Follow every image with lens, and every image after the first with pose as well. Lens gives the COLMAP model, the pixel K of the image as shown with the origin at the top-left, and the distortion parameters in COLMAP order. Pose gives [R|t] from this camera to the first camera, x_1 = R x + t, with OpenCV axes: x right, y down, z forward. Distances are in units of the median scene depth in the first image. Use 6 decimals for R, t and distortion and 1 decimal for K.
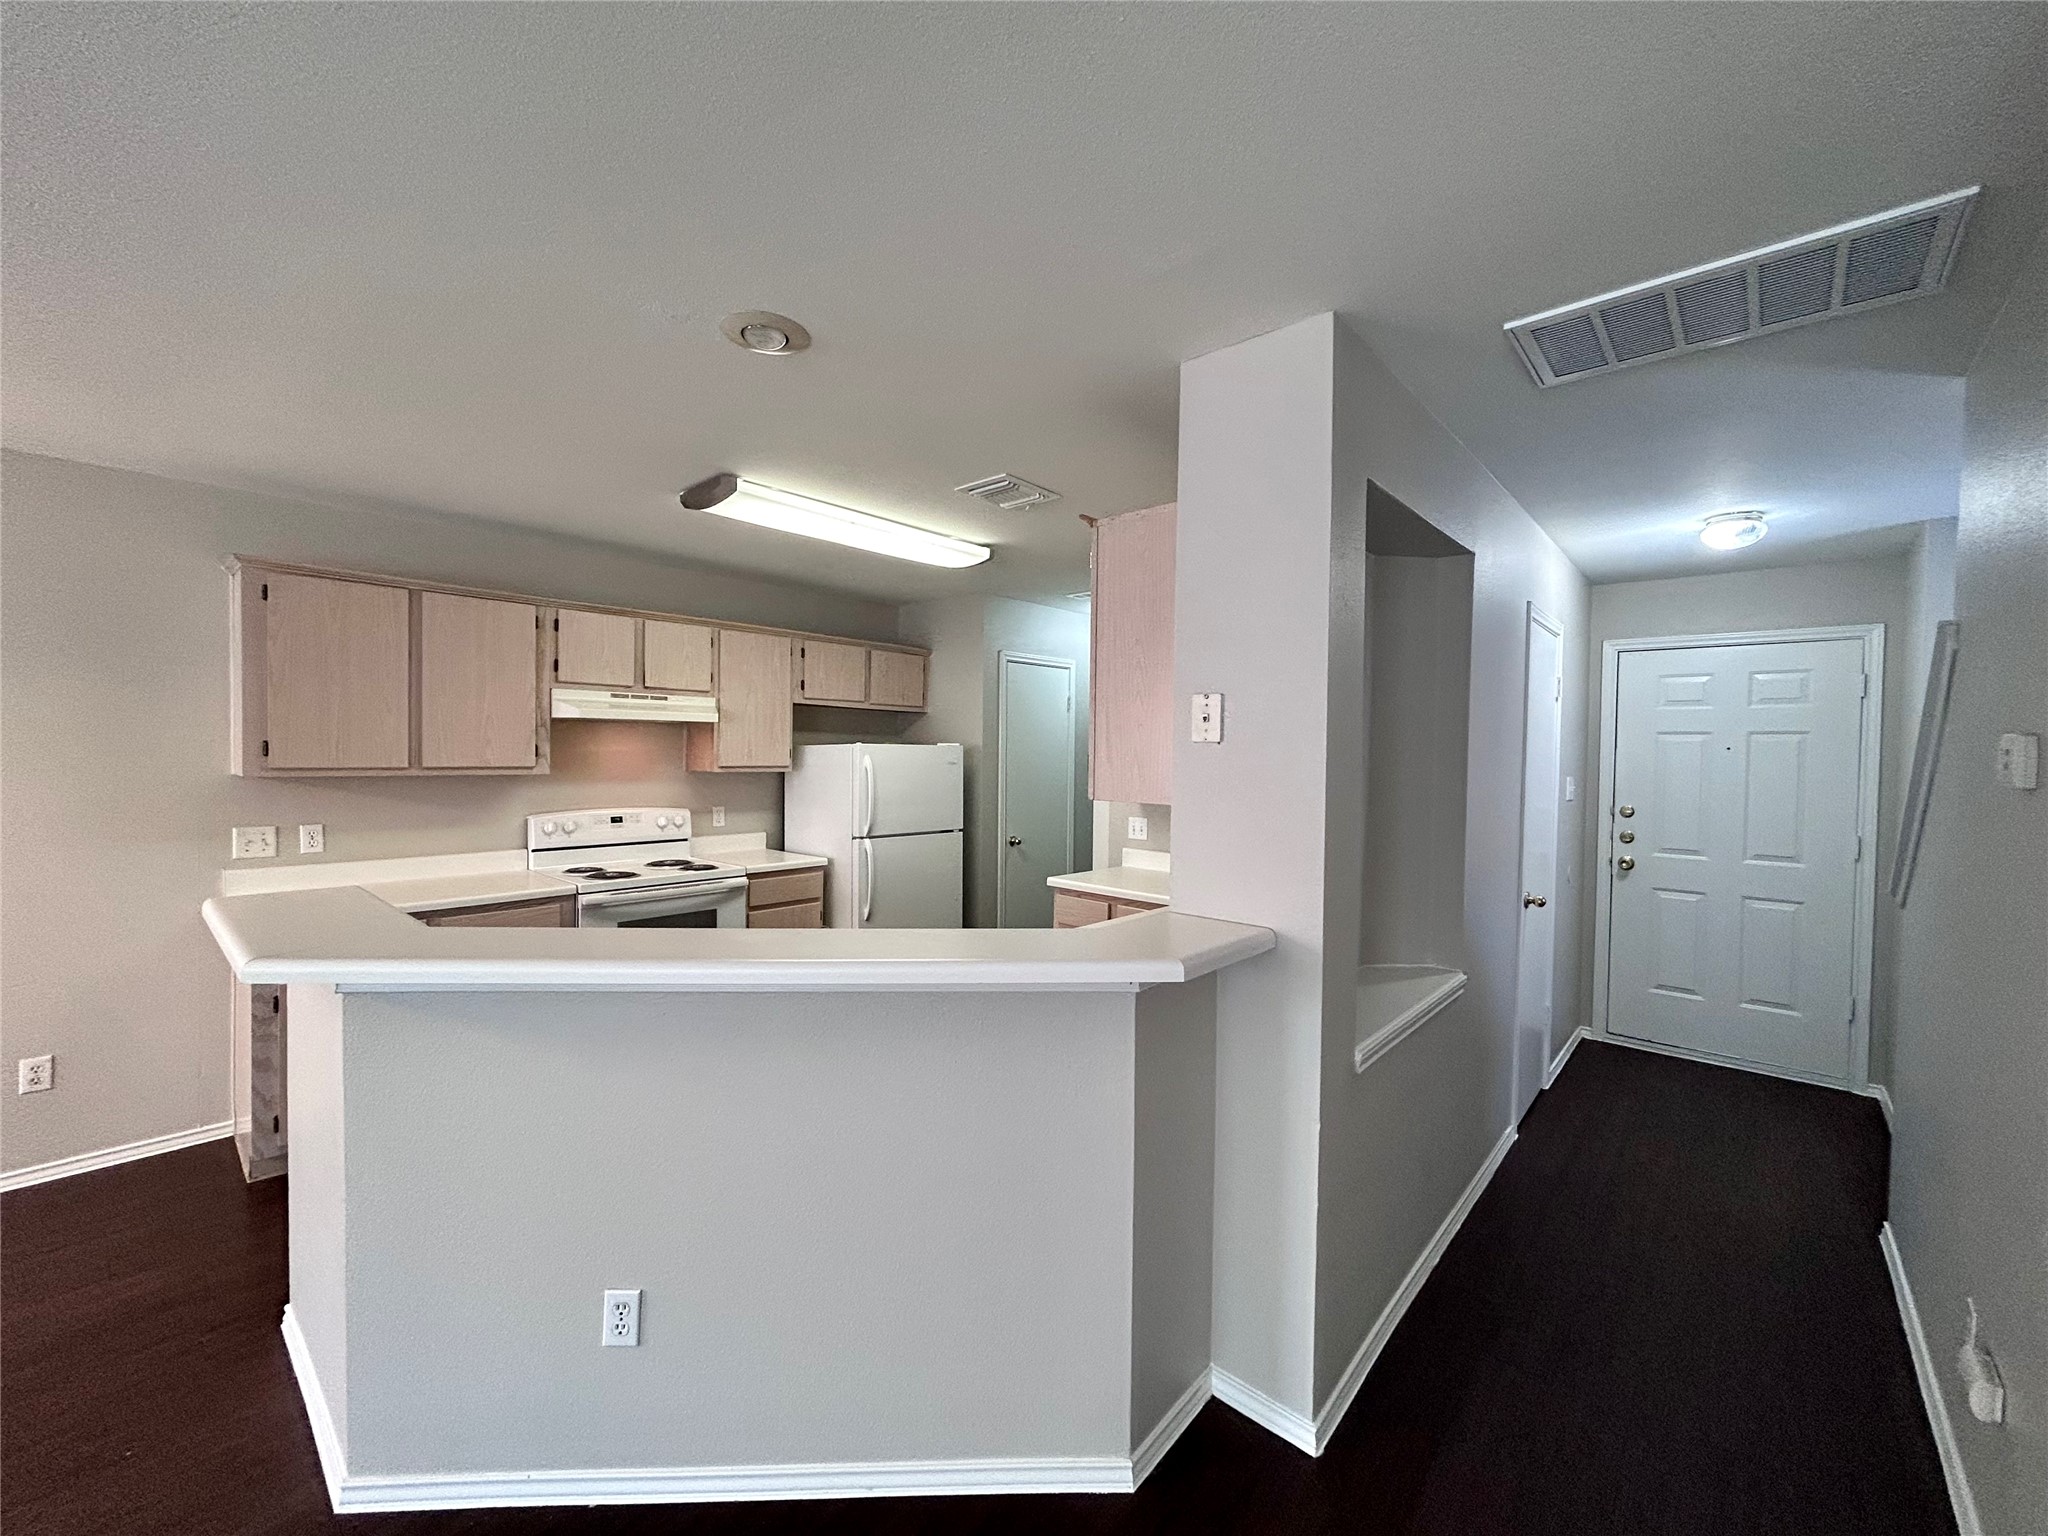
lens RADIAL K [[822.0, 0, 1025.0], [0, 822.0, 769.4], [0, 0, 1]] dist [-0.000549, -0.000068]
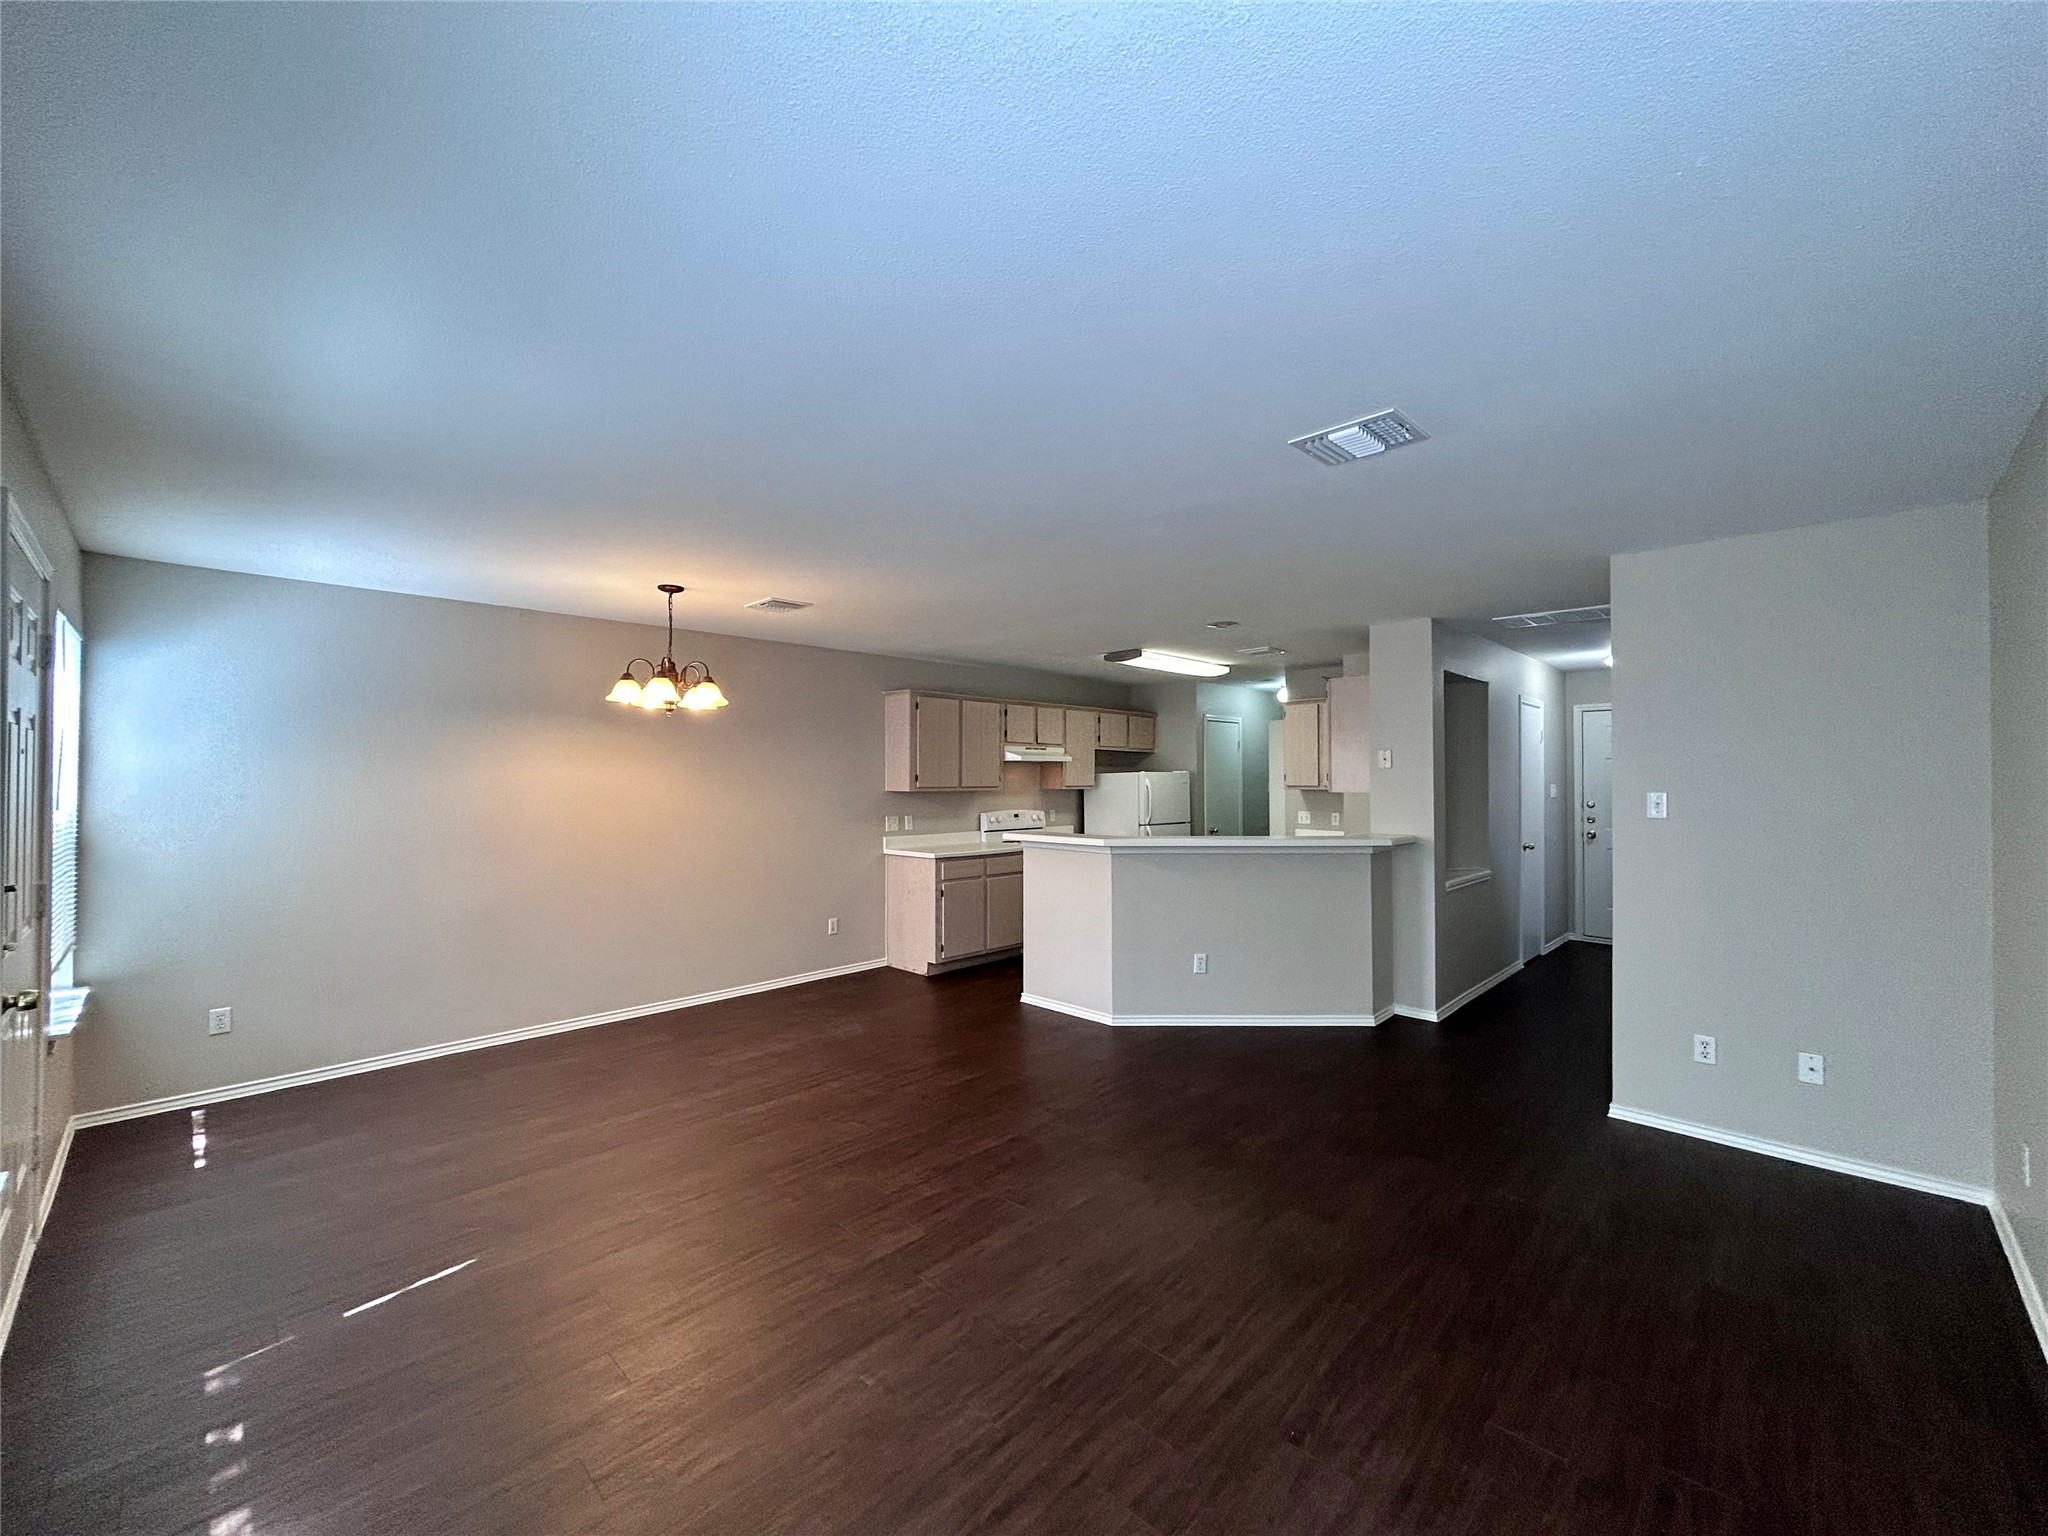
lens RADIAL K [[822.0, 0, 1022.5], [0, 822.0, 769.2], [0, 0, 1]] dist [-0.000549, -0.000068]
pose [[0.998931, -0.016392, -0.043218, -0.408058], [0.014769, 0.999183, -0.037611, 0.027064], [0.043799, 0.036933, 0.998357, -0.832382]]
